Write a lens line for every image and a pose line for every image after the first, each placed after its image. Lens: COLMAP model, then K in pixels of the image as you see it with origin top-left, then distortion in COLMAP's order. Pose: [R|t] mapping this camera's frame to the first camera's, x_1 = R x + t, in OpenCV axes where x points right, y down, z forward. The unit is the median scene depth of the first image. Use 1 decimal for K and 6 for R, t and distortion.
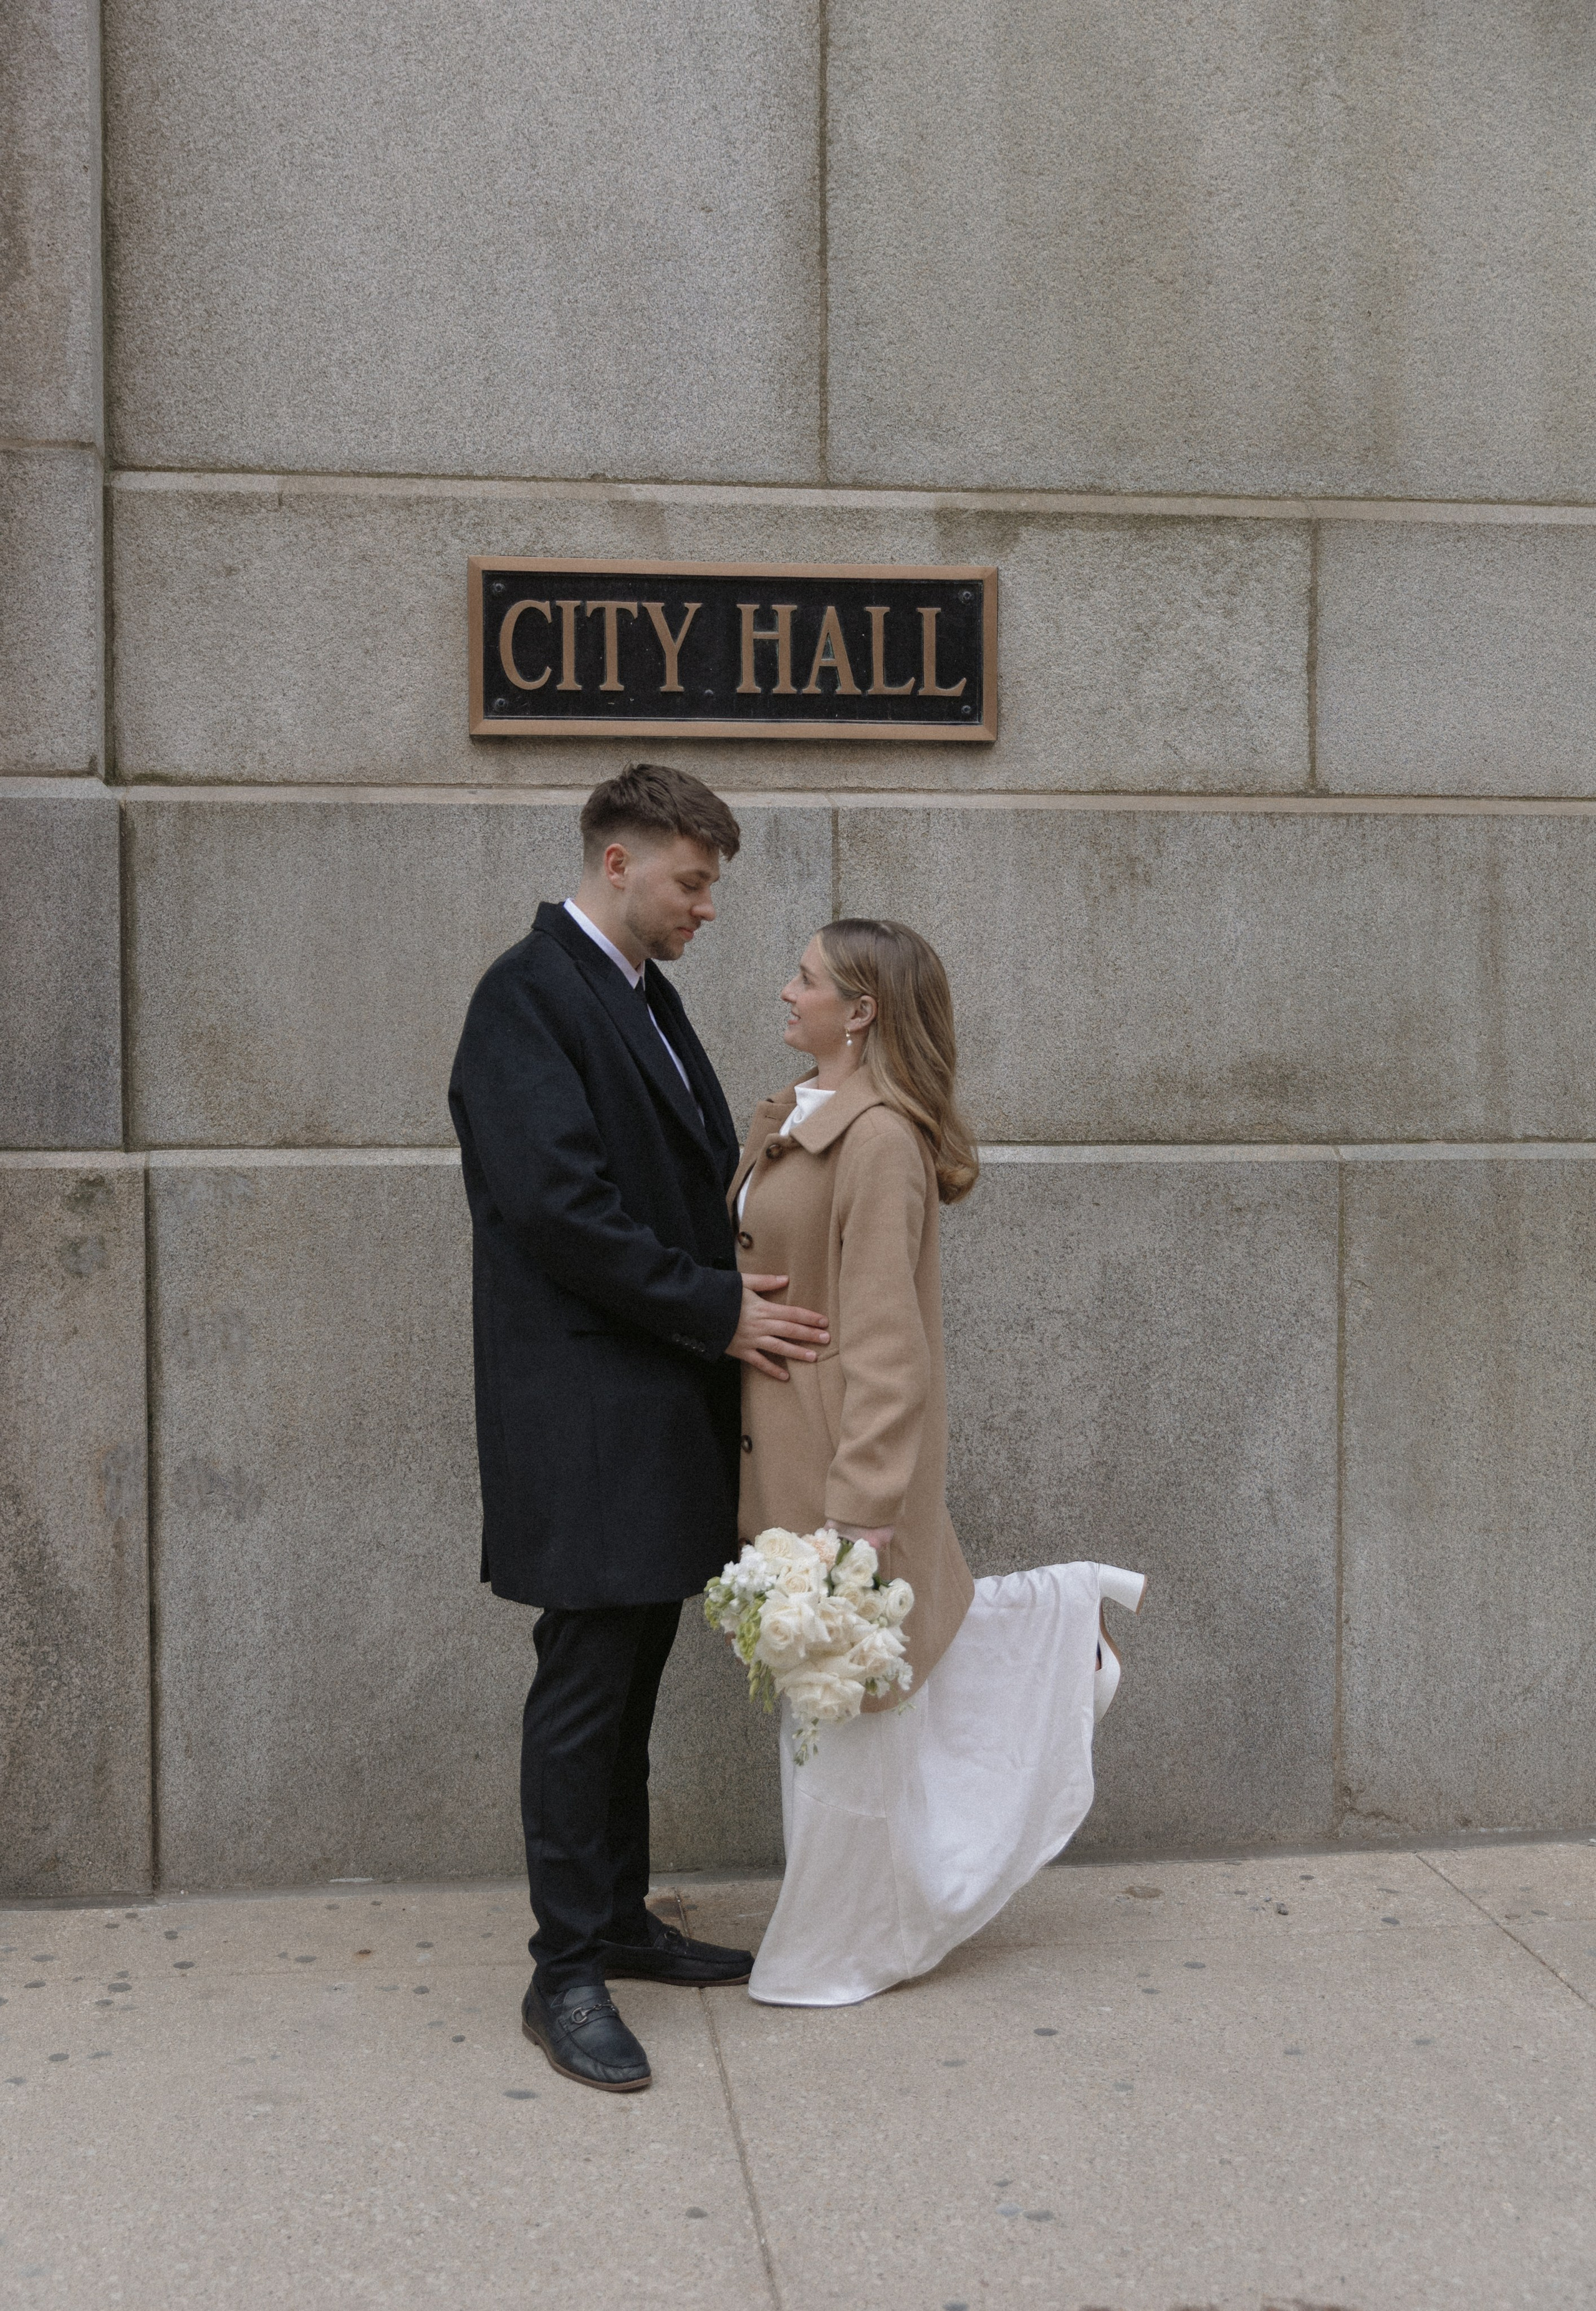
lens RADIAL K [[2338.1, 0, 753.3], [0, 2338.1, 1167.2], [0, 0, 1]] dist [-0.000606, 0.000000]
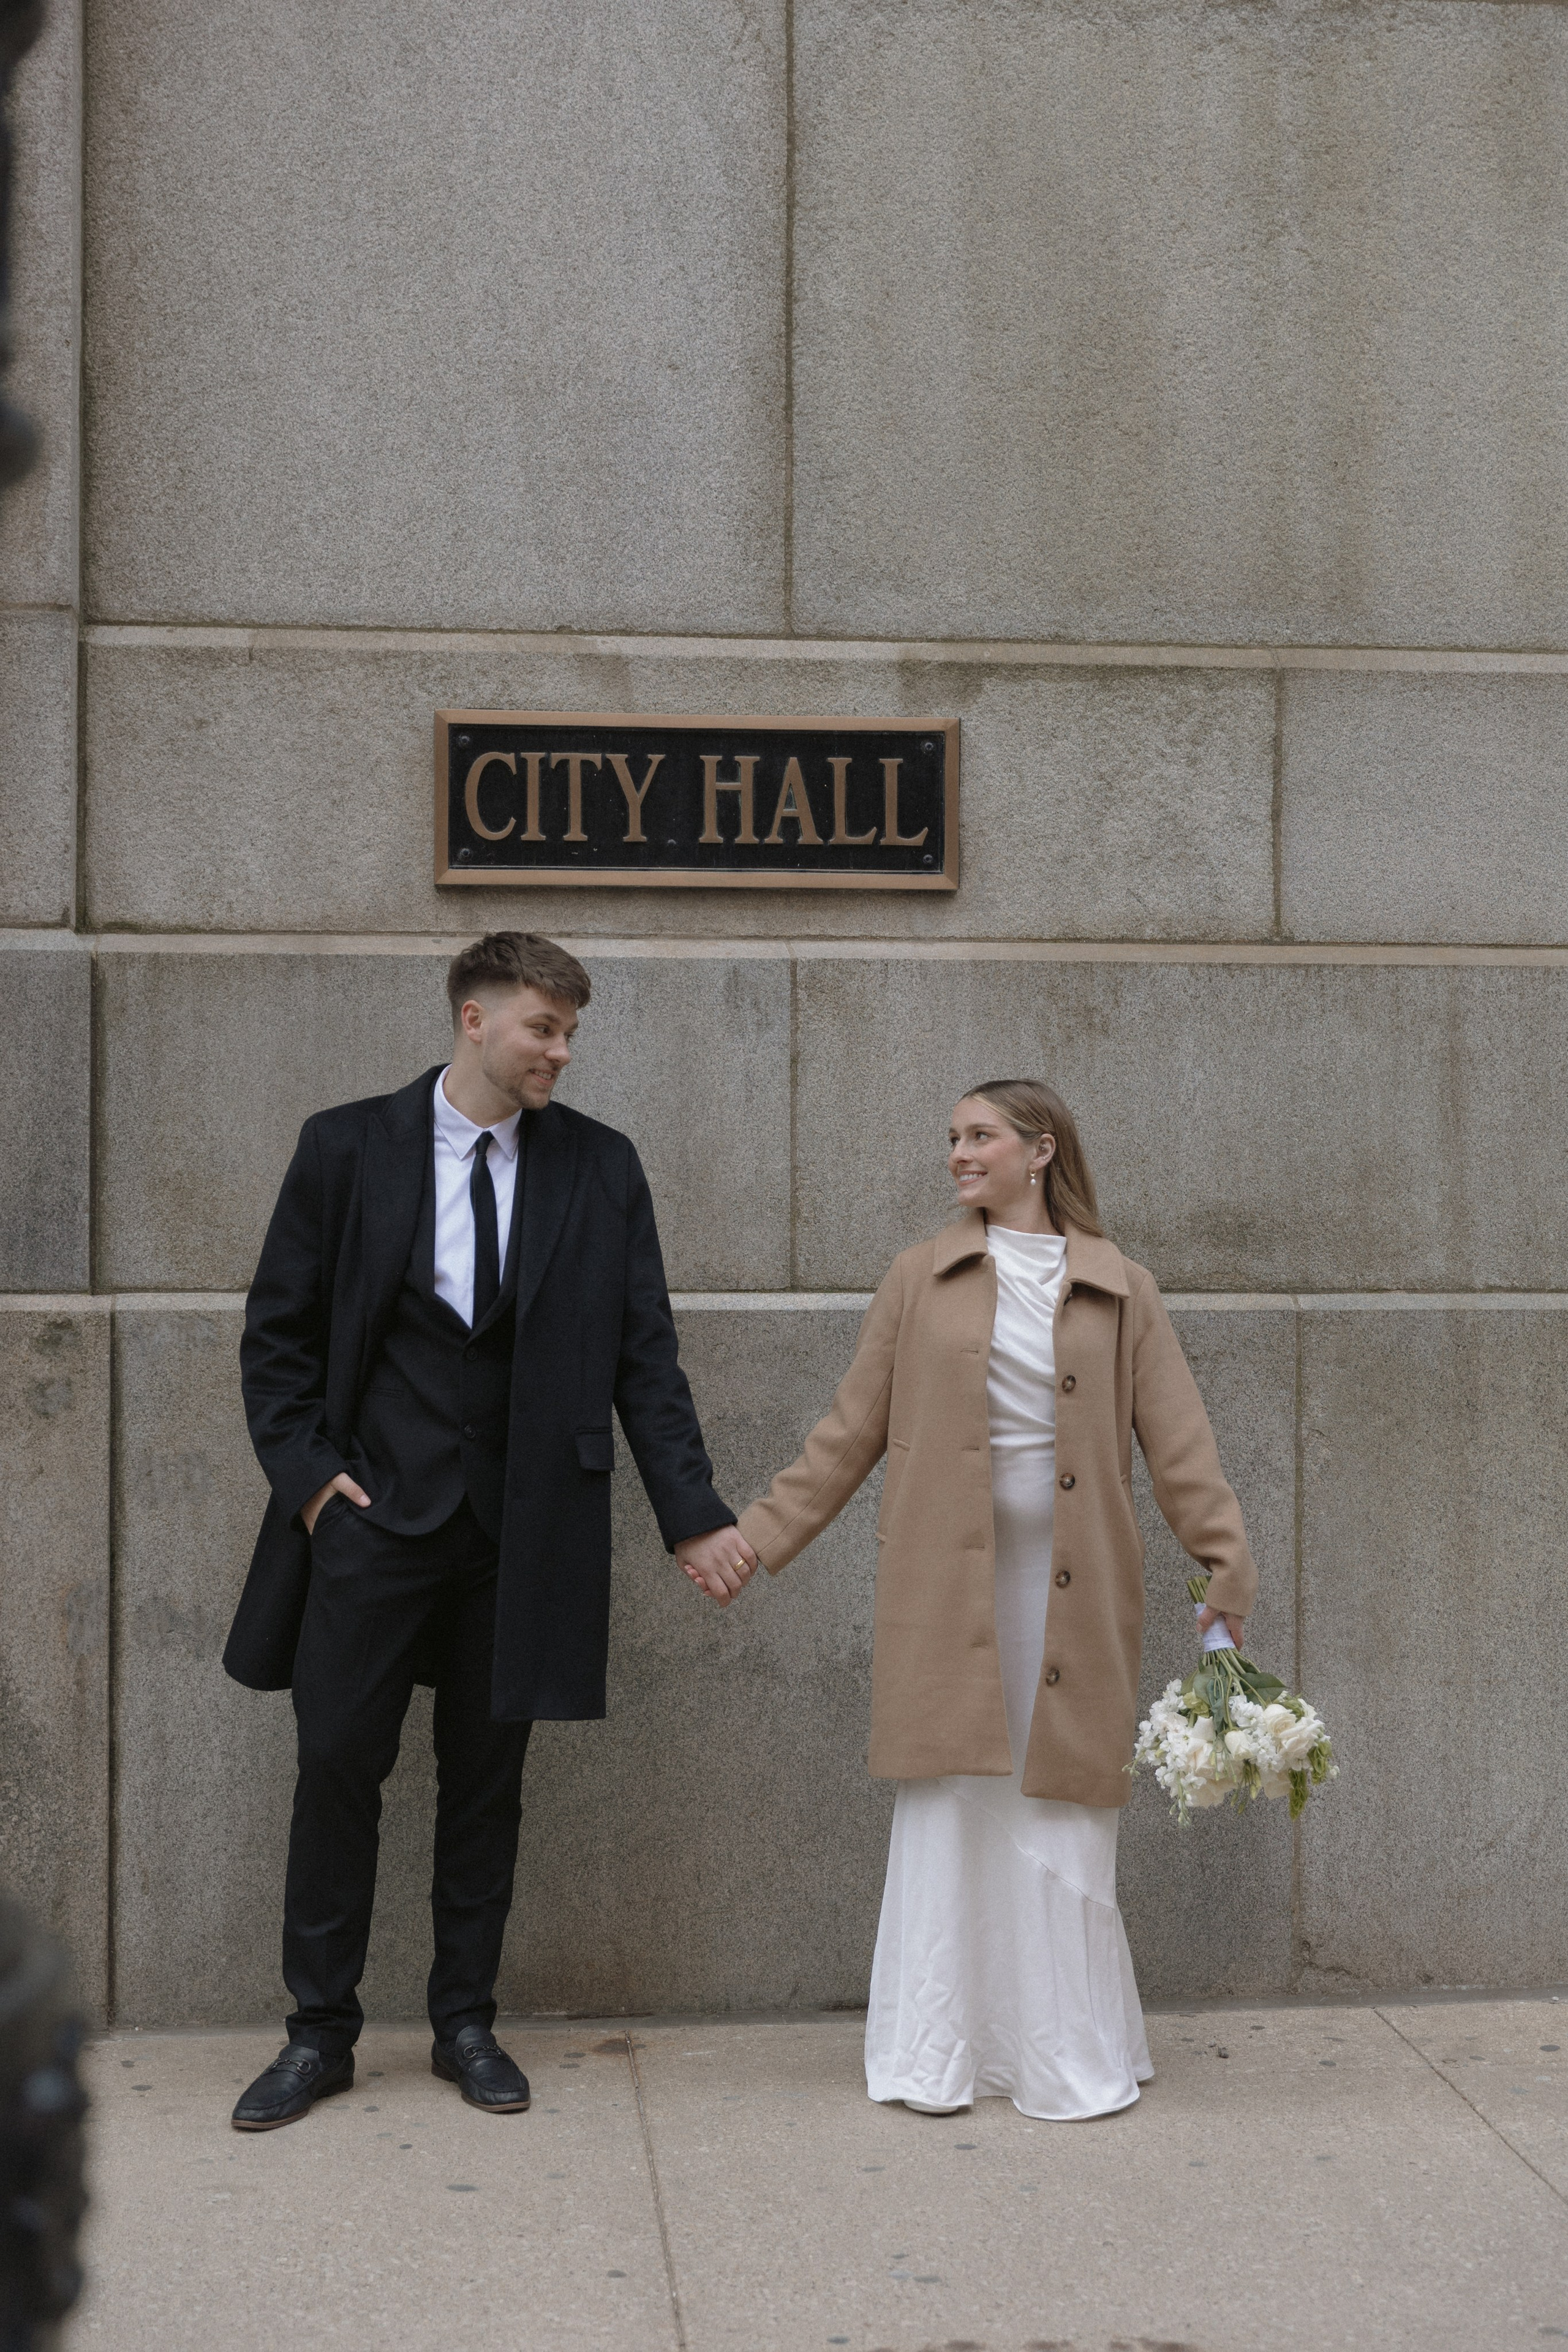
lens RADIAL K [[2958.9, 0, 787.4], [0, 2958.9, 1183.1], [0, 0, 1]] dist [0.006202, 0.000000]
pose [[0.999939, 0.006412, -0.008971, 0.043479], [-0.006700, 0.999452, -0.032430, -0.014597], [0.008759, 0.032488, 0.999434, -0.273324]]
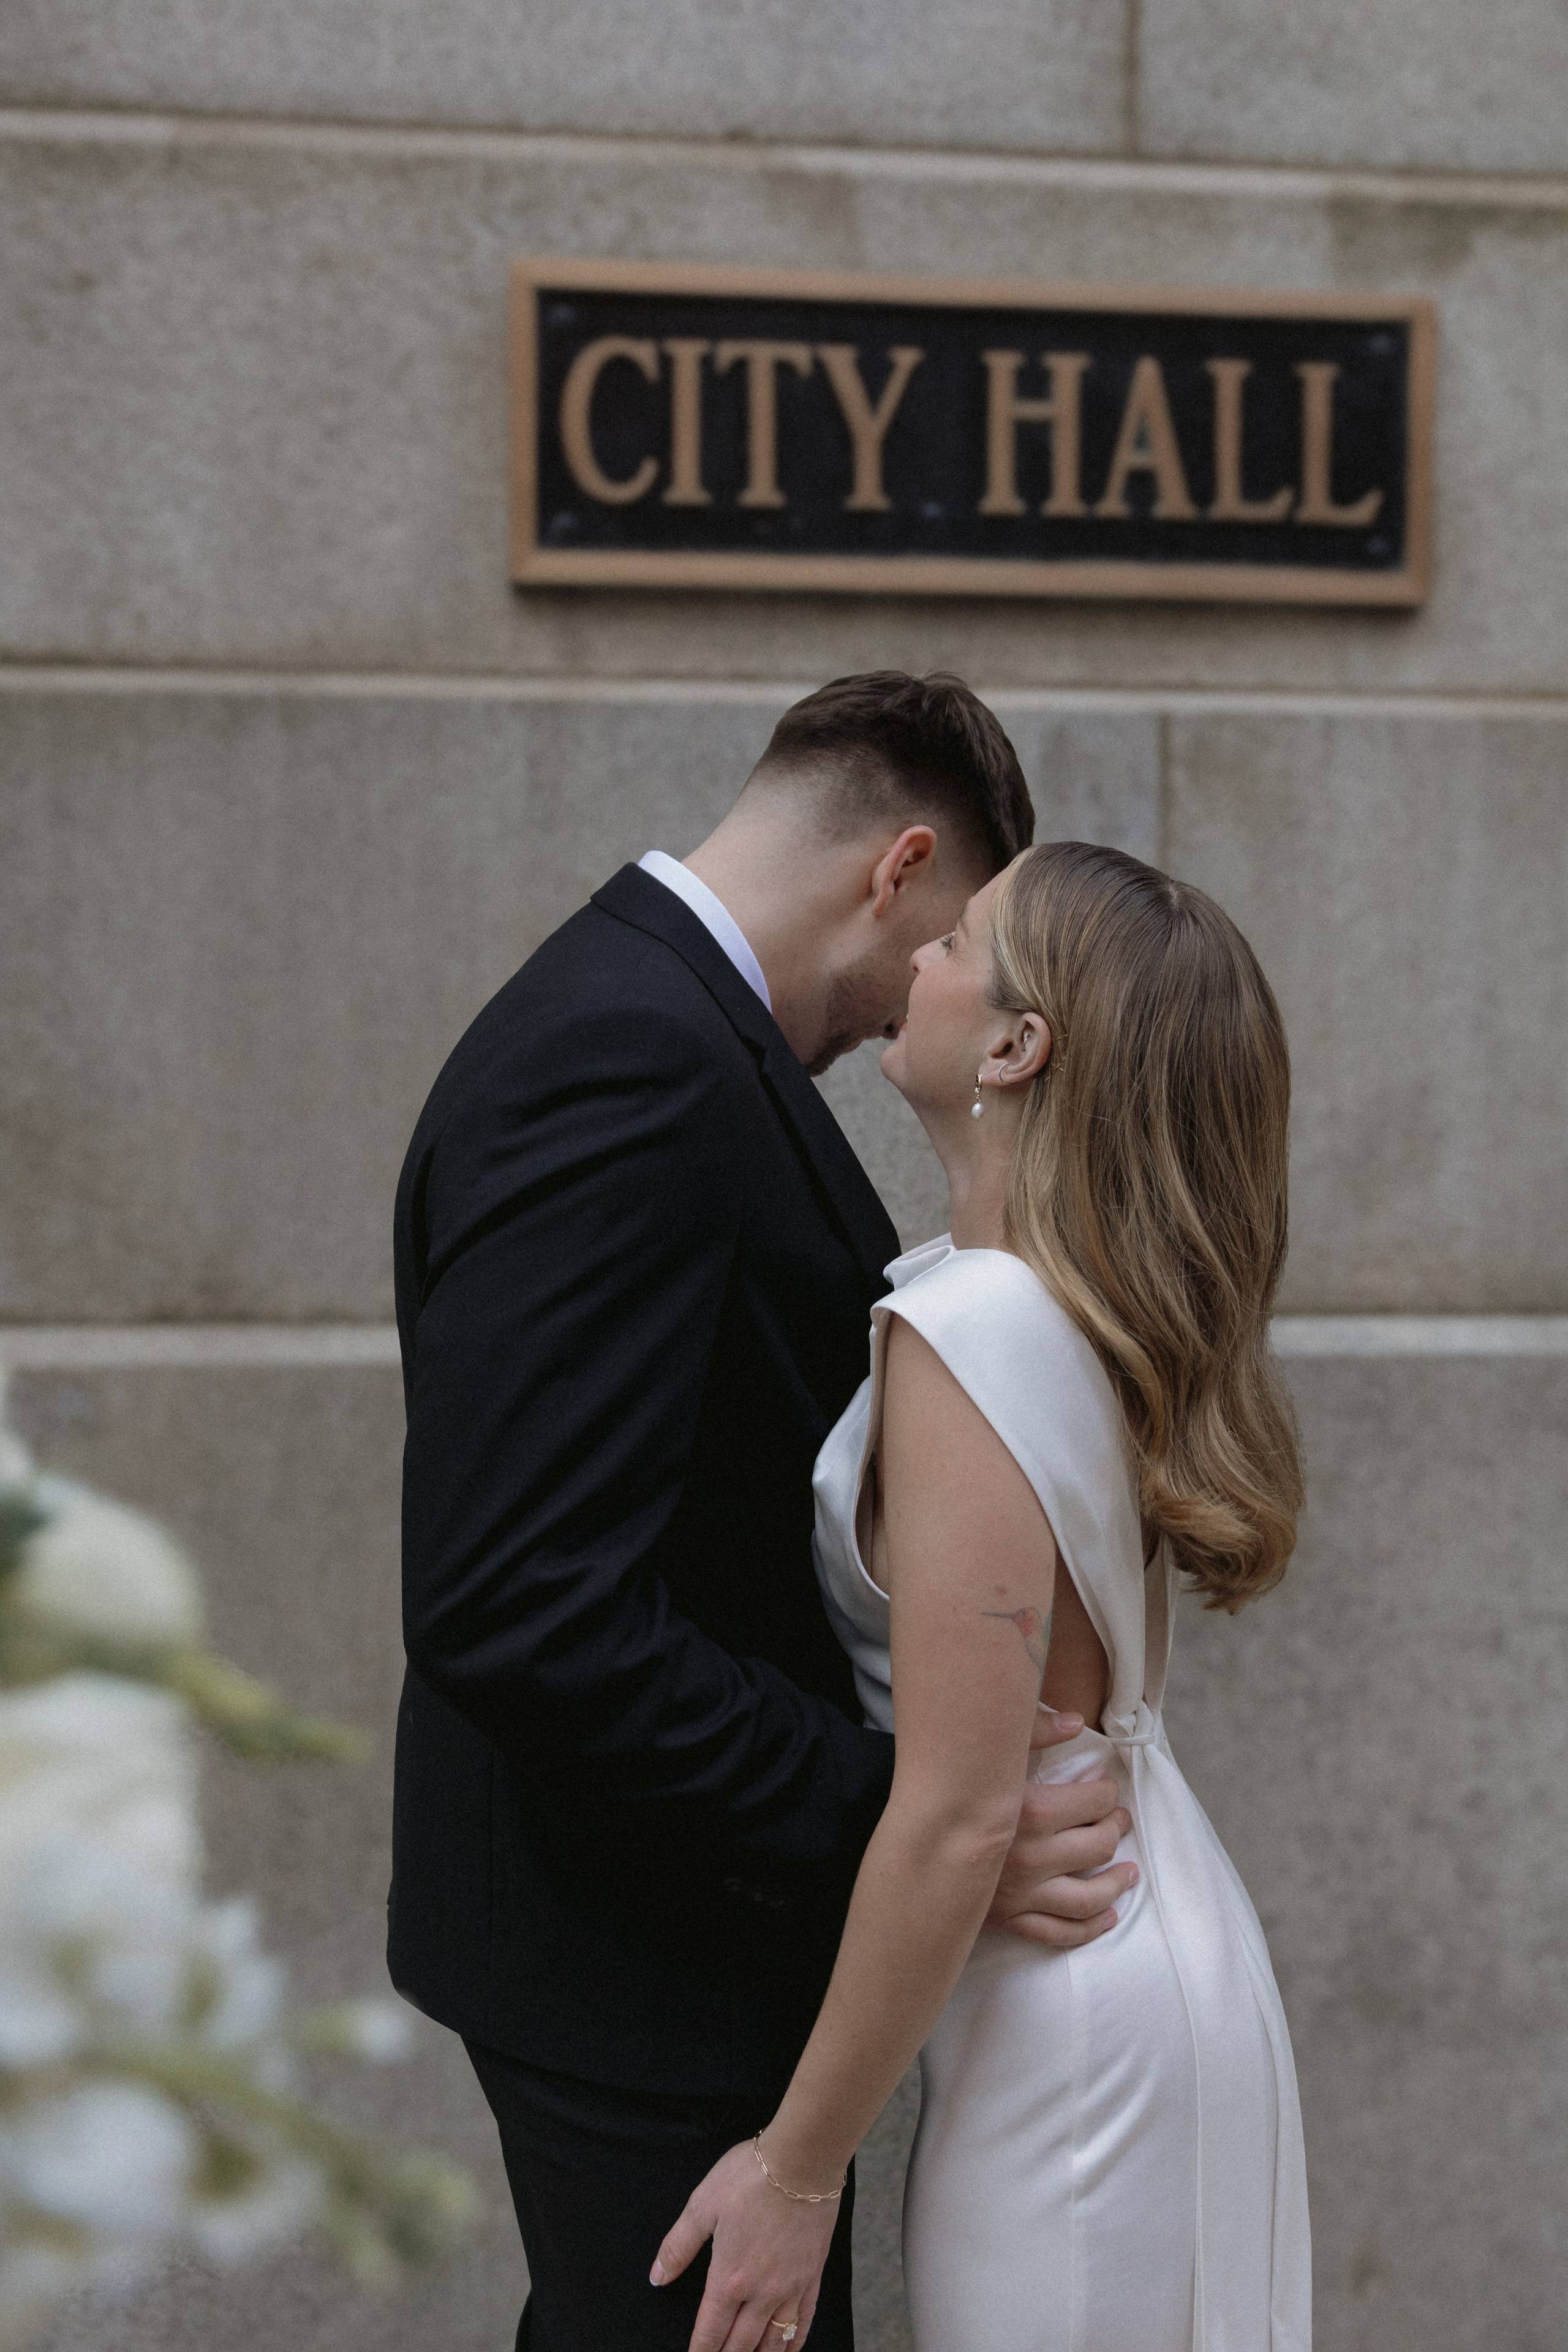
lens RADIAL K [[1931.5, 0, 776.3], [0, 1931.5, 1143.3], [0, 0, 1]] dist [-0.012108, 0.014369]
pose [[0.999635, 0.009361, -0.025340, -0.043515], [-0.009001, 0.999858, 0.014265, -0.055969], [0.025470, -0.014032, 0.999577, 0.528702]]
